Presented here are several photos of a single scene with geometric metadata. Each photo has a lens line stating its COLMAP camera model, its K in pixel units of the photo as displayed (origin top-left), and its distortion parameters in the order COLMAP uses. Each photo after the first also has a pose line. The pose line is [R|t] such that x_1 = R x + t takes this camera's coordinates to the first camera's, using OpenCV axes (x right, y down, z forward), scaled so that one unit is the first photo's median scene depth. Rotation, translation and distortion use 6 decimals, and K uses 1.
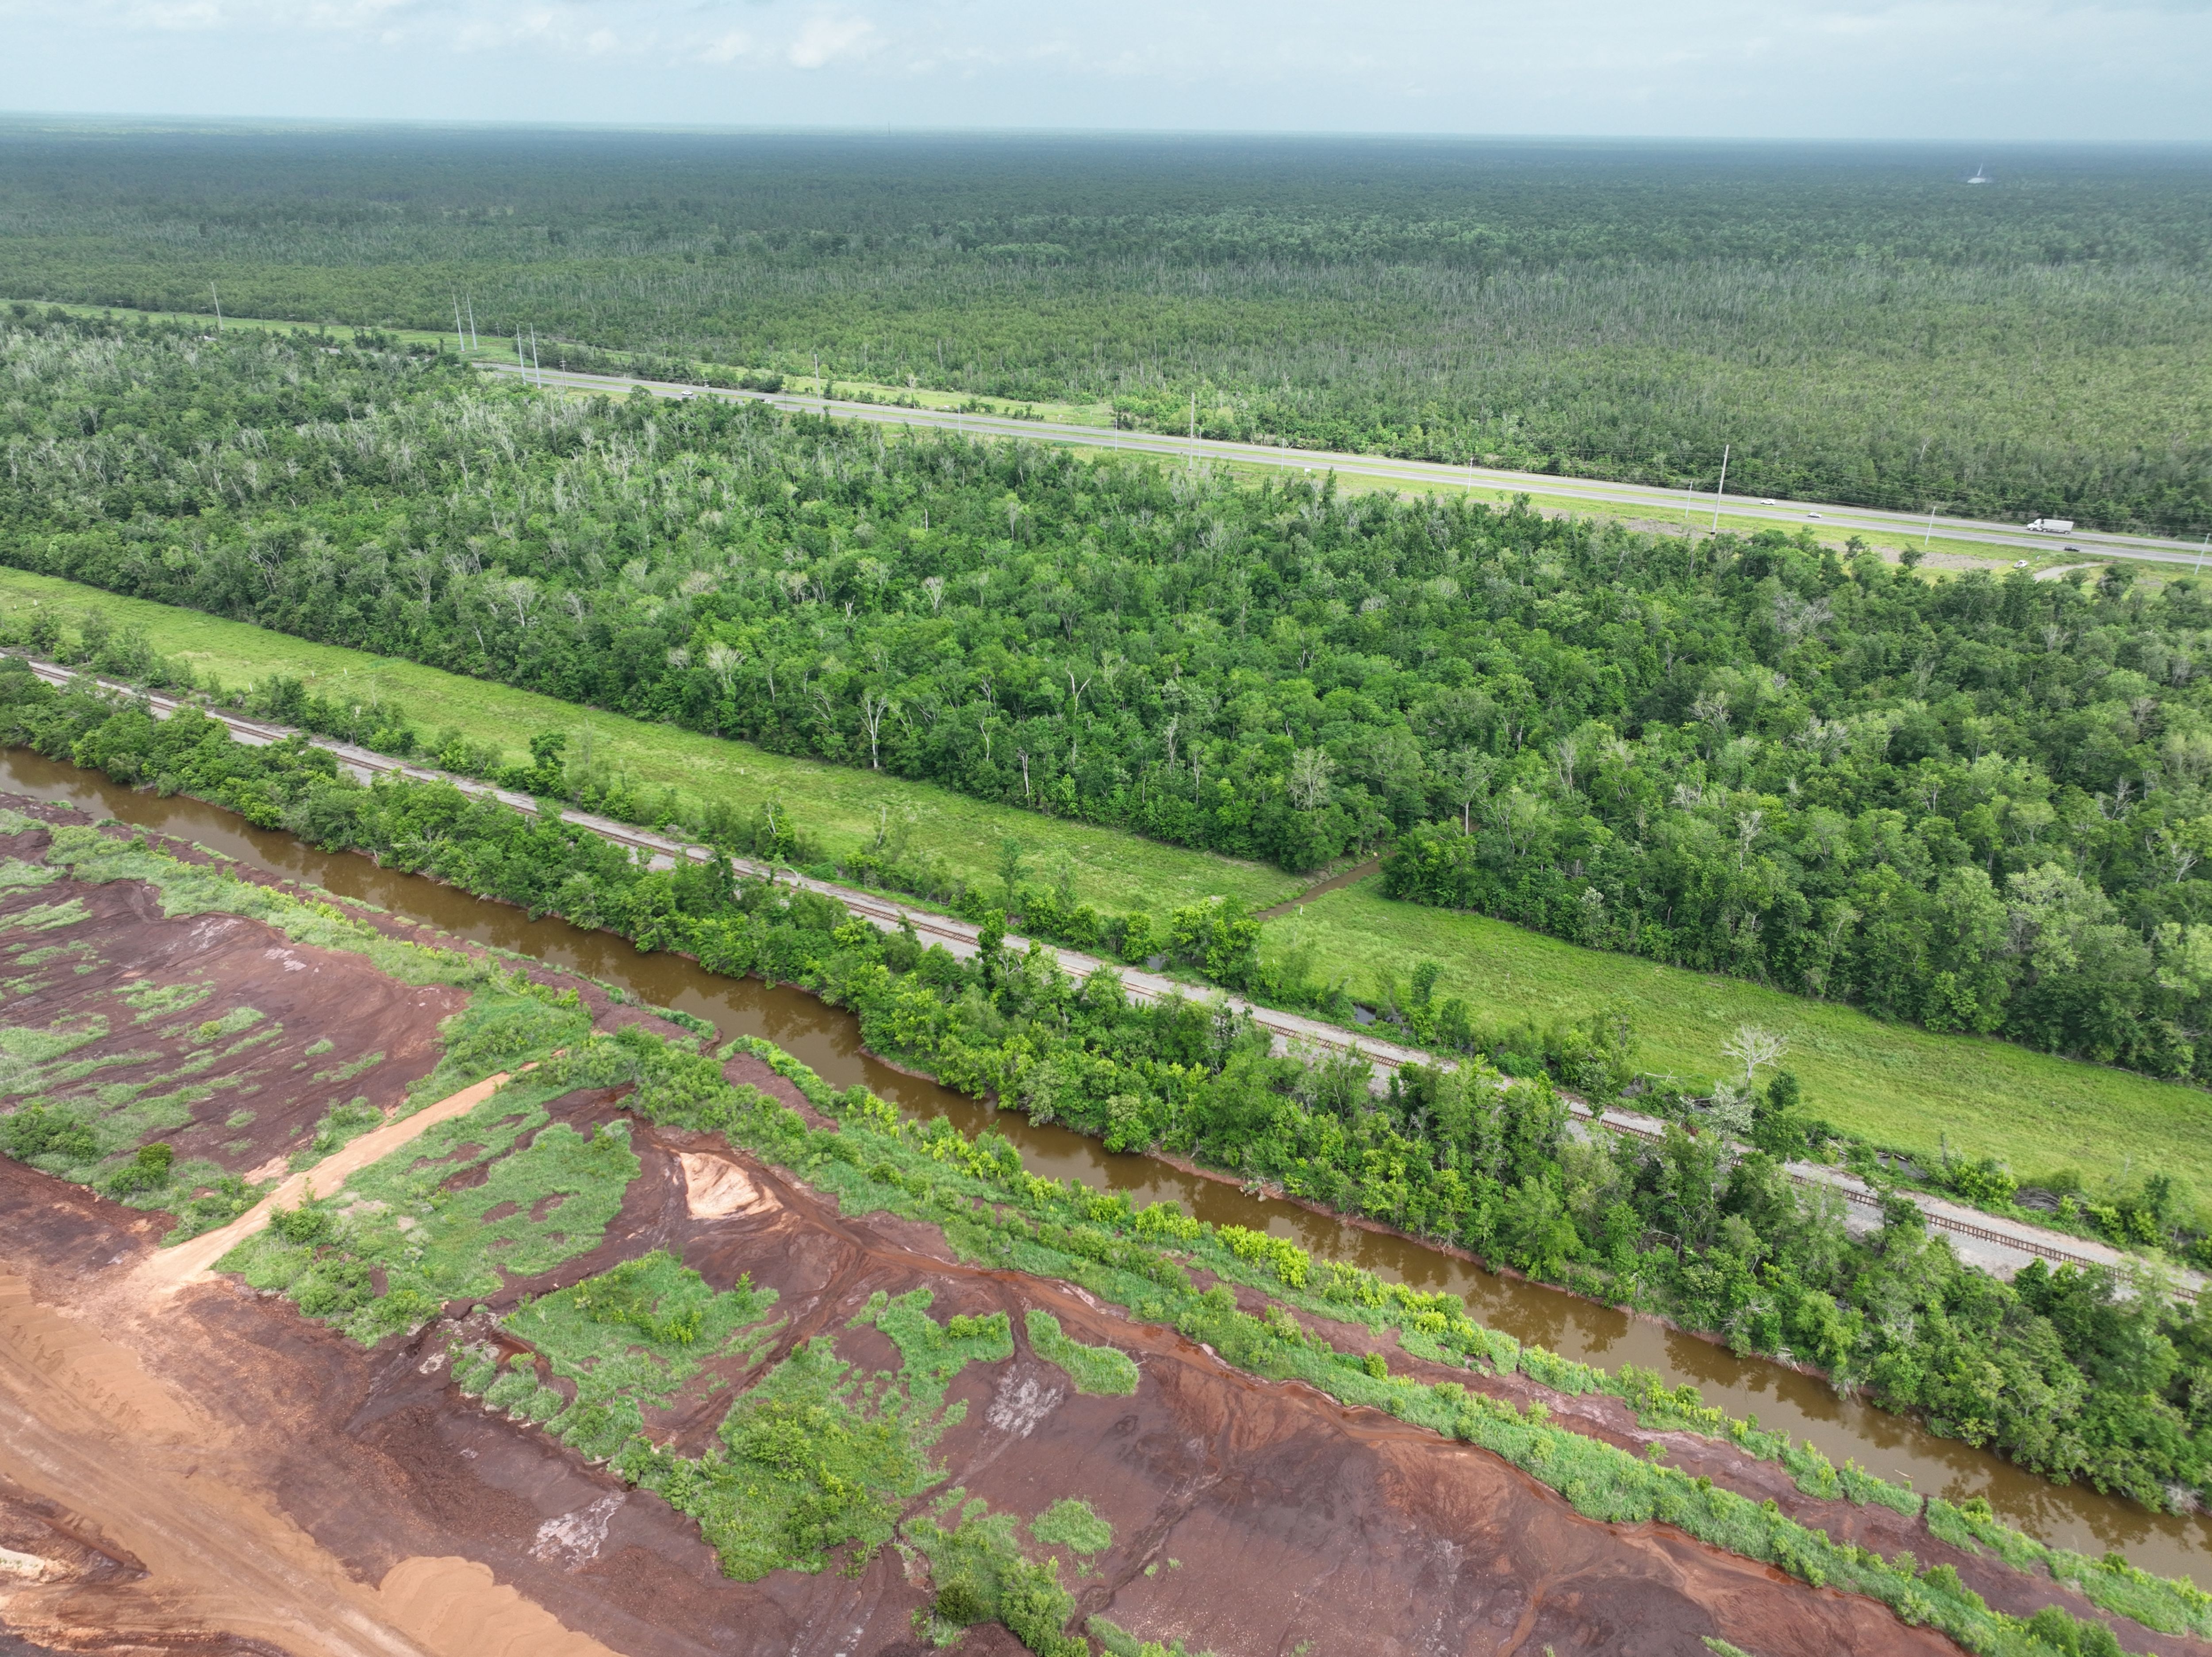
lens RADIAL K [[1560.7, 0, 1106.7], [0, 1560.7, 832.2], [0, 0, 1]] dist [-0.008461, 0.026855]
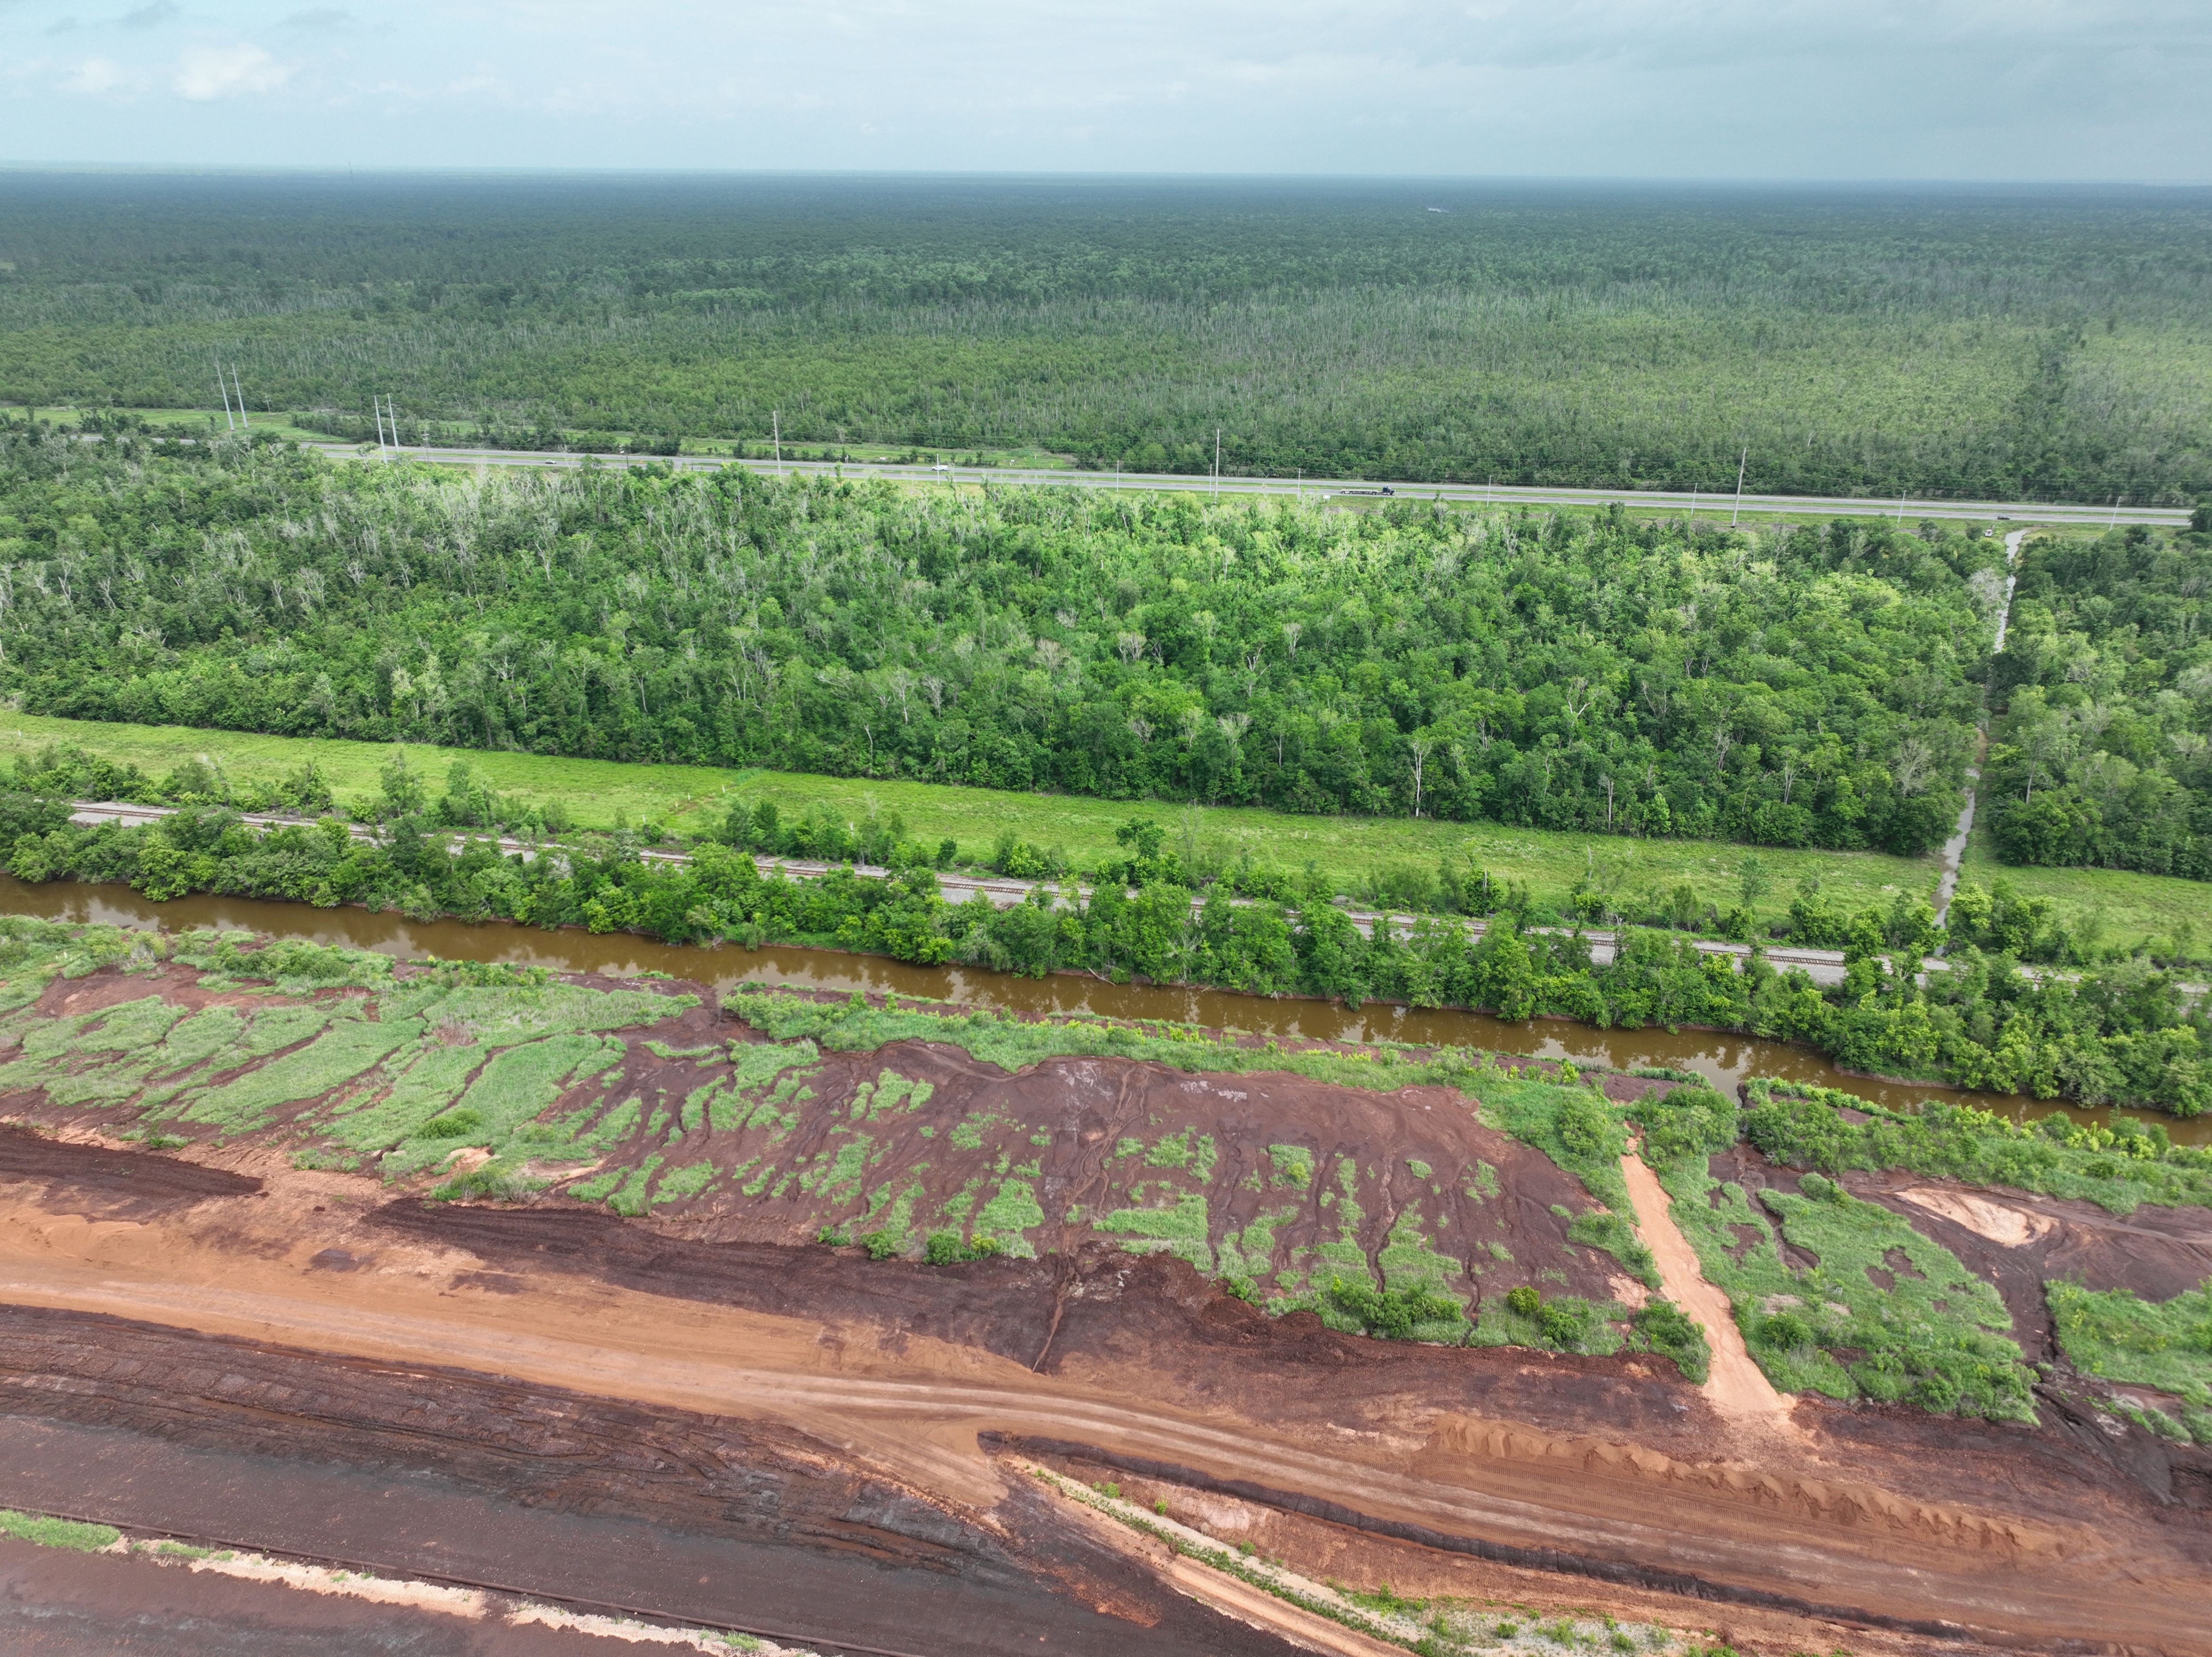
lens RADIAL K [[1560.7, 0, 1106.7], [0, 1560.7, 828.6], [0, 0, 1]] dist [-0.008461, 0.026855]
pose [[0.947841, -0.129504, 0.291248, -0.554772], [0.135841, 0.990729, -0.001554, -0.051485], [-0.288347, 0.041036, 0.956646, 0.094616]]
